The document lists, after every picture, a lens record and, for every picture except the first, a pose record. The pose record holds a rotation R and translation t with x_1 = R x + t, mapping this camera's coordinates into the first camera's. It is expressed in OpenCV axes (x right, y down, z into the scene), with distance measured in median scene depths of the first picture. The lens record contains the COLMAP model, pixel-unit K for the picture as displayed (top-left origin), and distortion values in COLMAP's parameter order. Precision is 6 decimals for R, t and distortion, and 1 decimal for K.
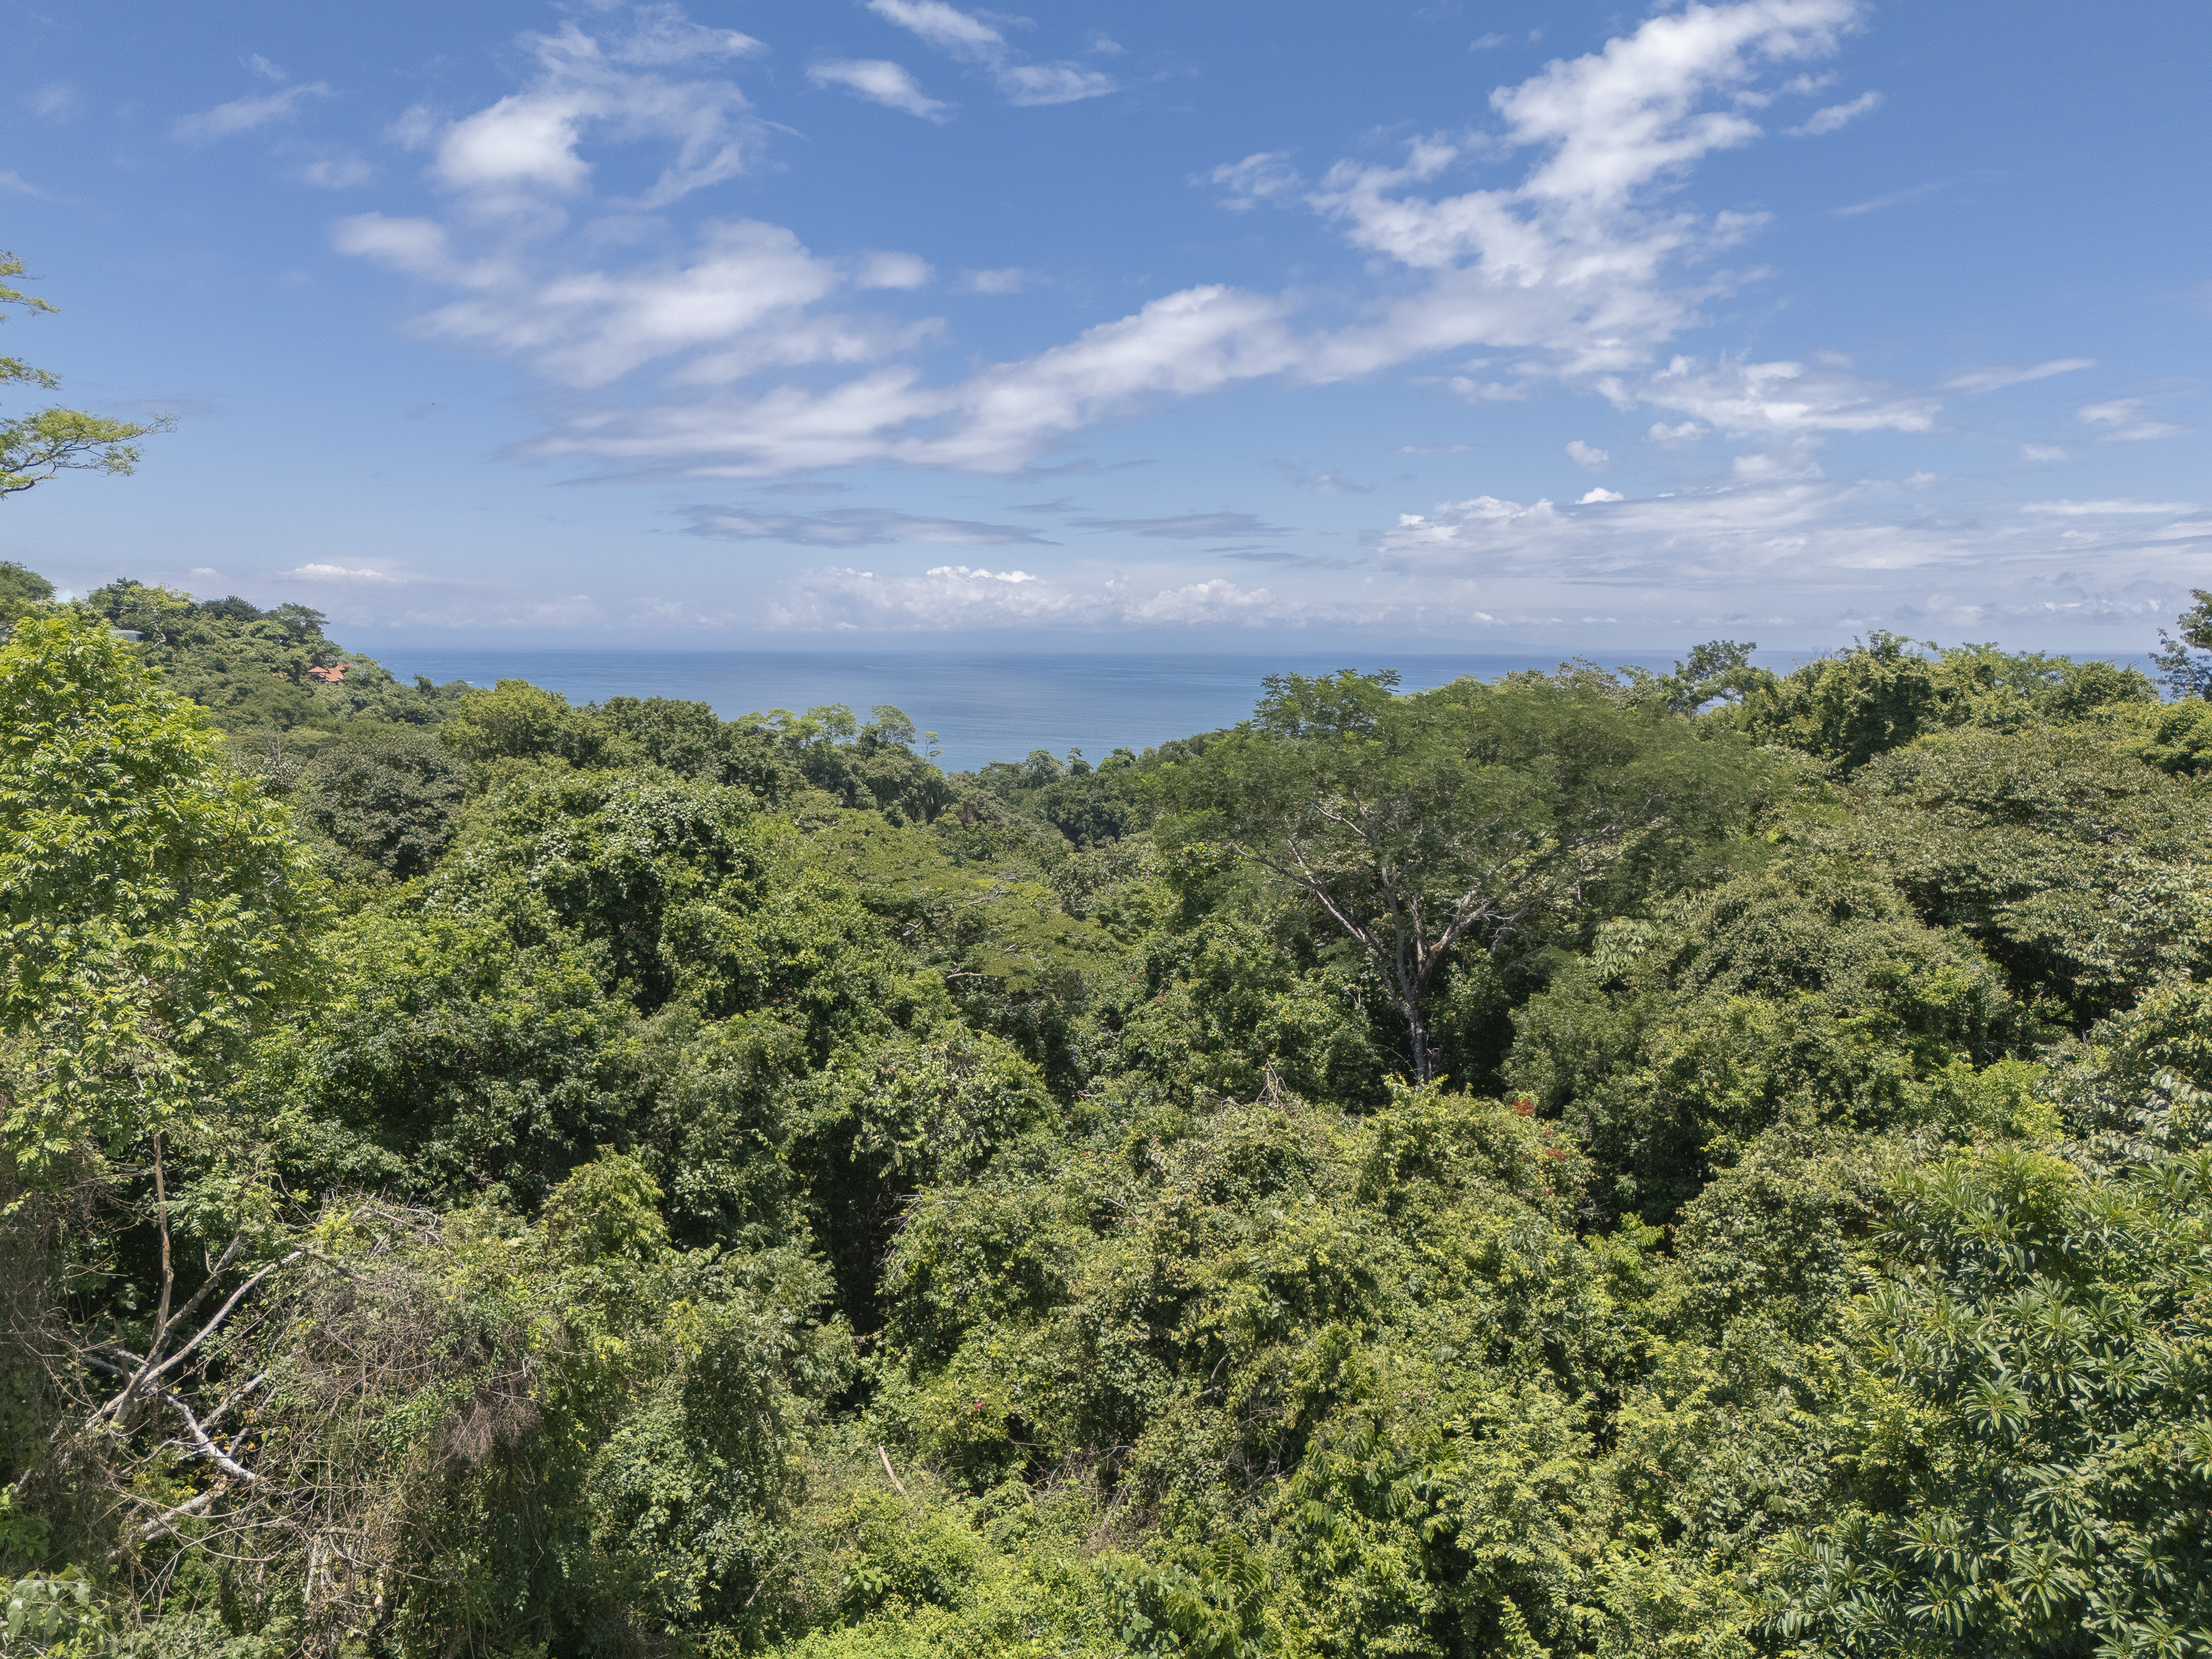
lens RADIAL K [[1627.7, 0, 1110.3], [0, 1627.7, 819.9], [0, 0, 1]] dist [0.078391, -0.043308]
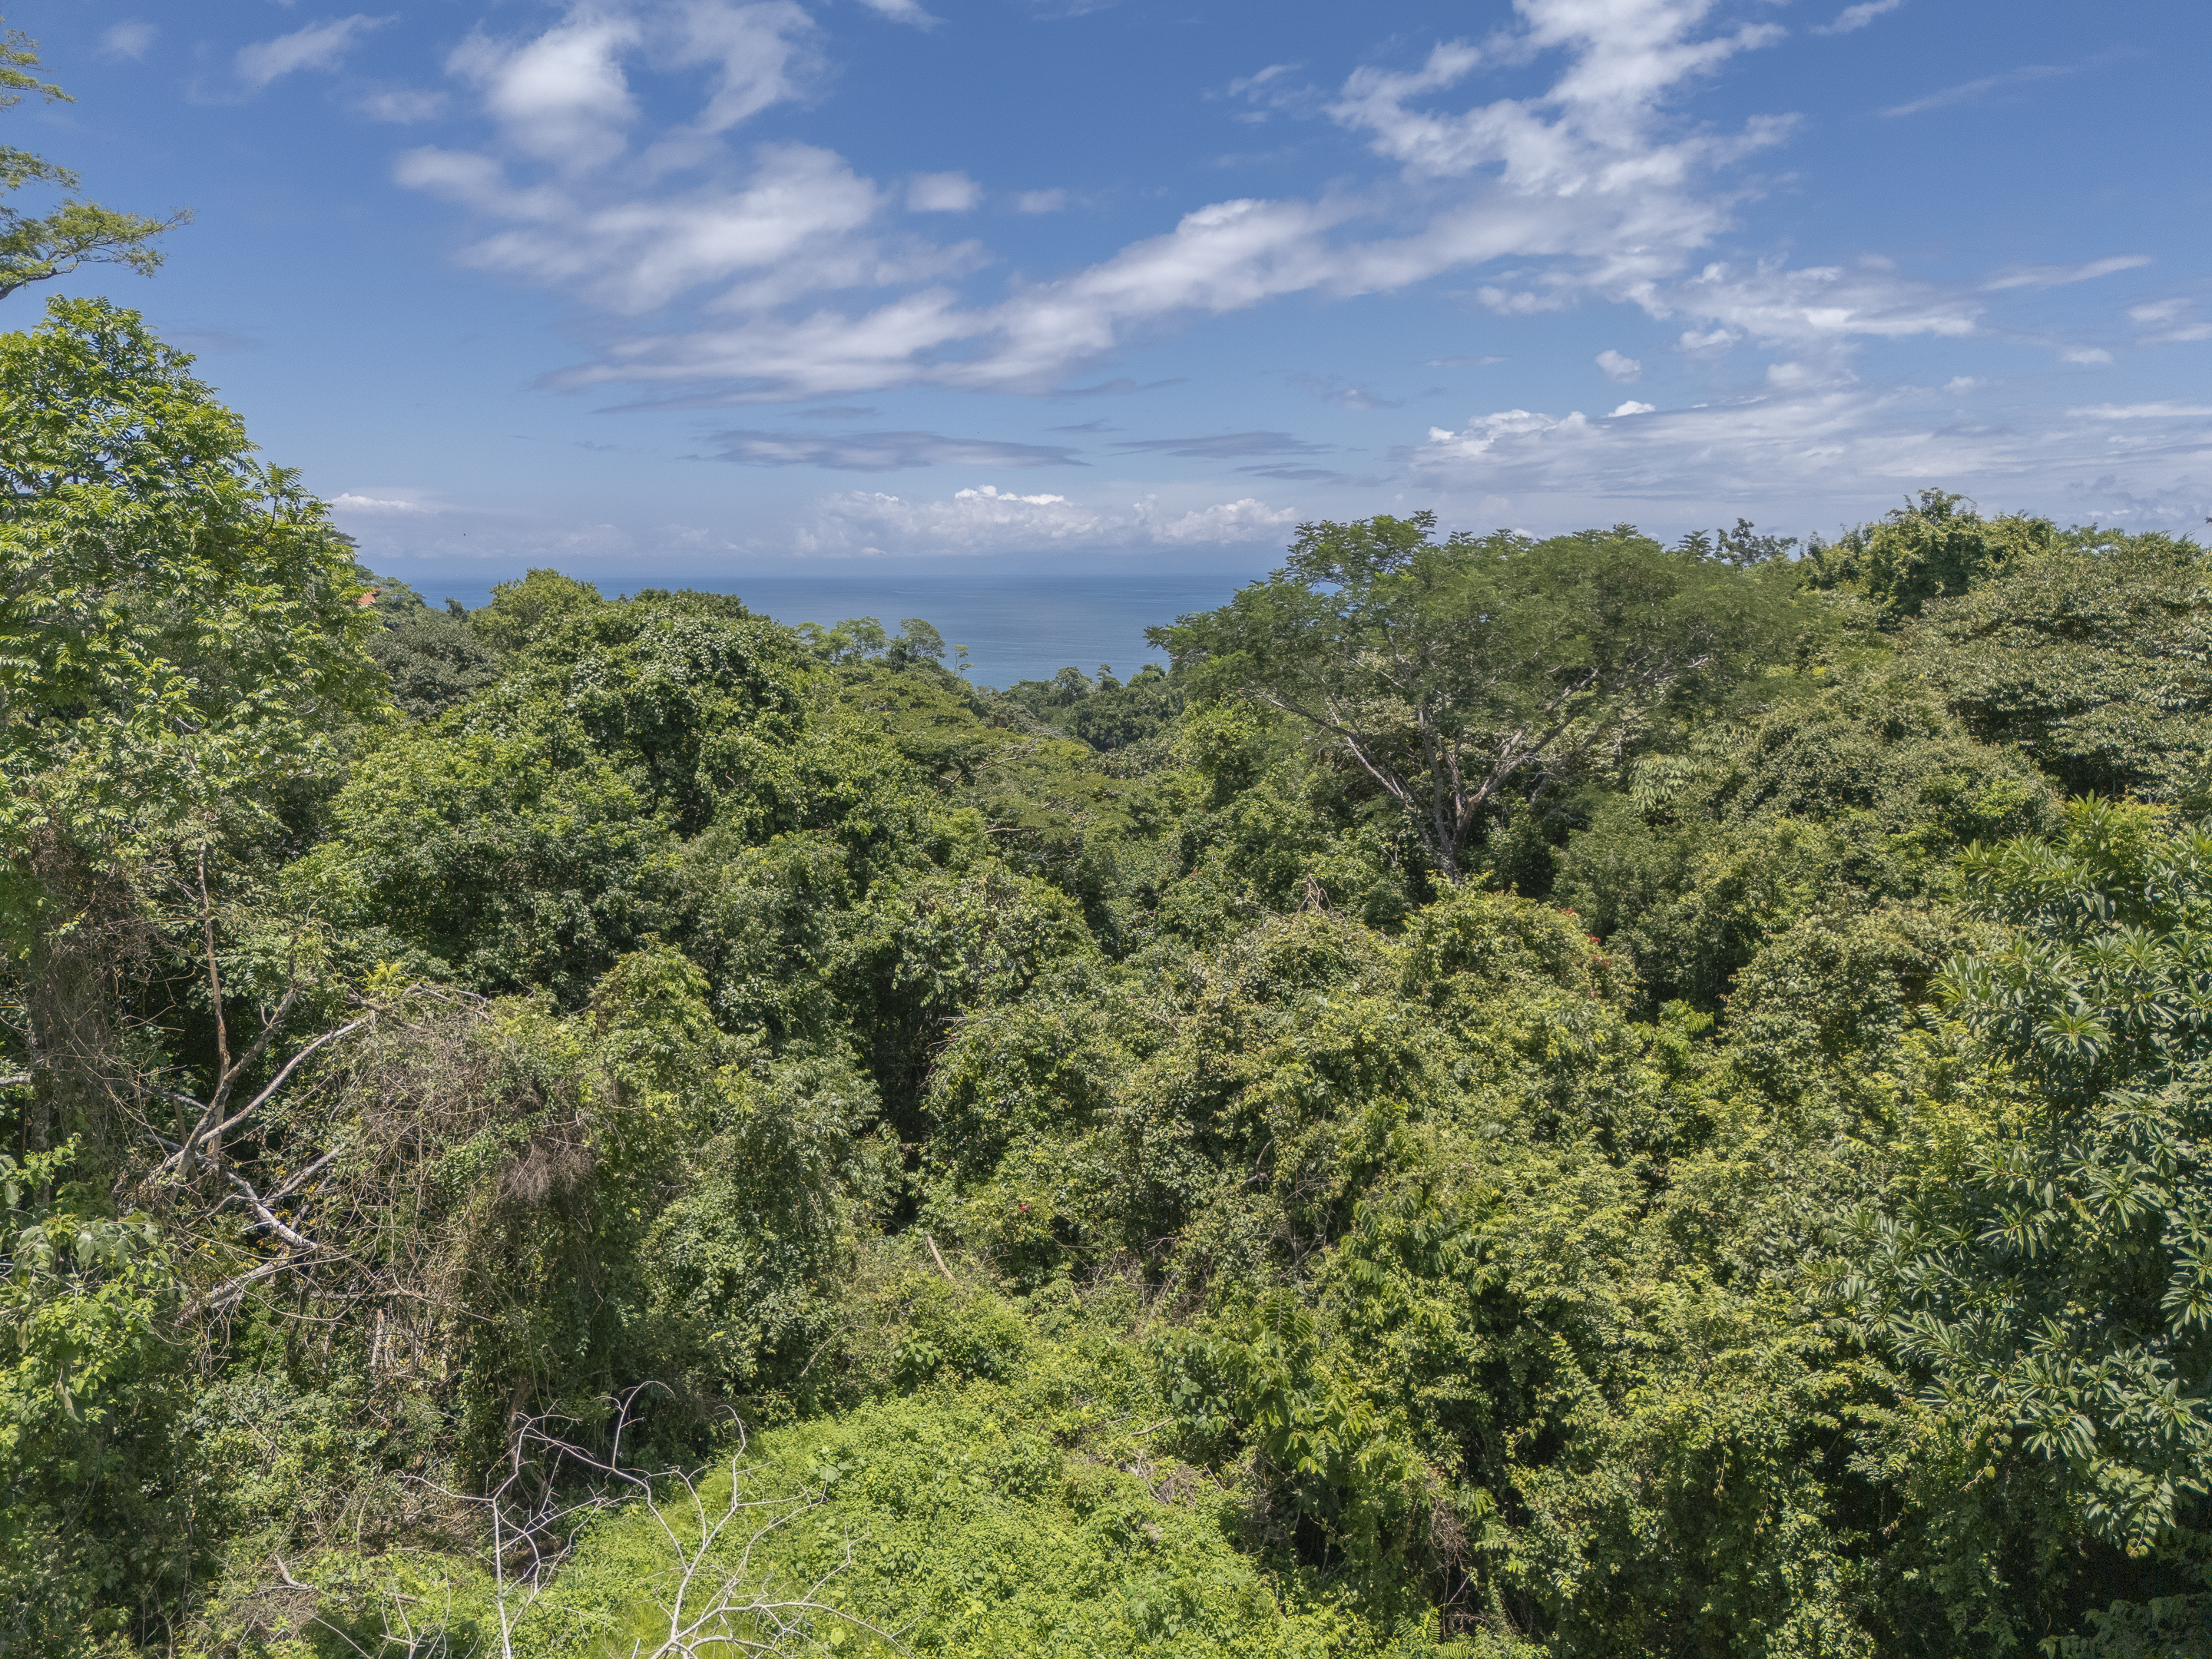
lens RADIAL K [[1627.7, 0, 1108.9], [0, 1627.7, 813.8], [0, 0, 1]] dist [0.078391, -0.043308]
pose [[0.999754, -0.010389, -0.019576, -0.005792], [0.011198, 0.999067, 0.041705, 0.069134], [0.019125, -0.041914, 0.998938, 0.007835]]
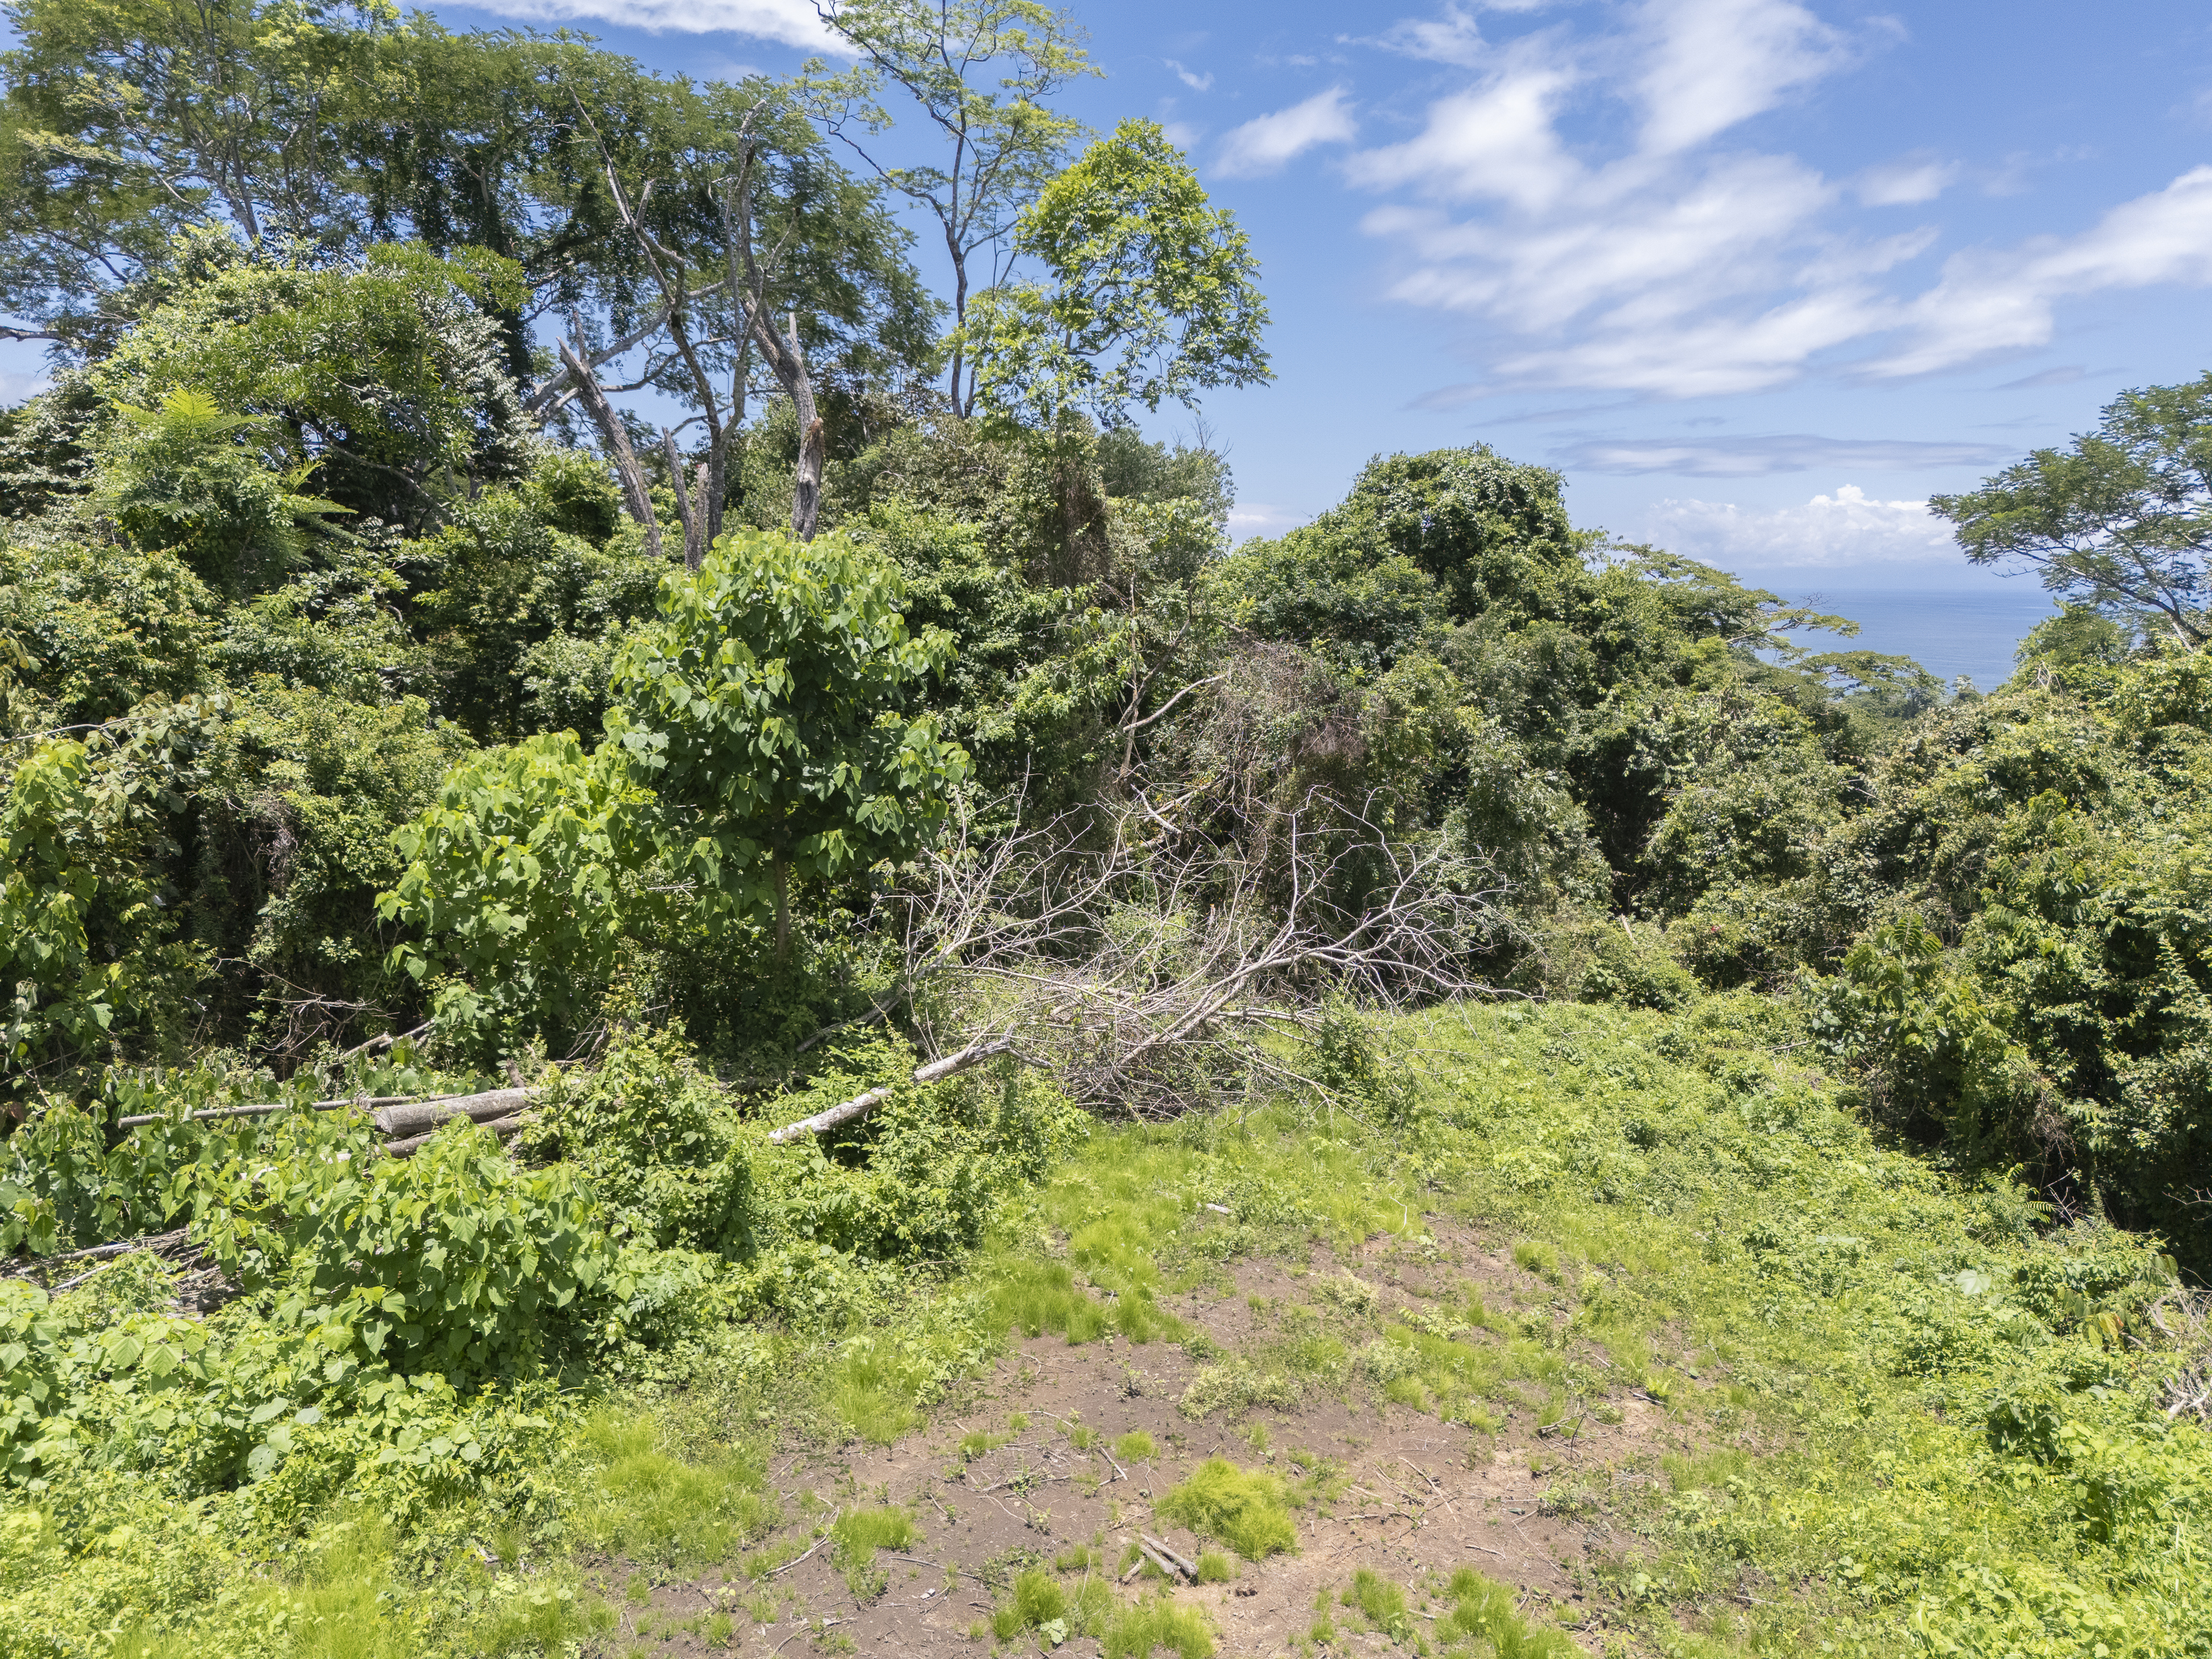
lens RADIAL K [[1627.7, 0, 1103.3], [0, 1627.7, 837.8], [0, 0, 1]] dist [0.078391, -0.043308]
pose [[0.874840, 0.079927, -0.477773, 0.088563], [-0.059380, 0.996550, 0.057984, 0.235461], [0.480759, -0.022356, 0.876567, -0.227301]]
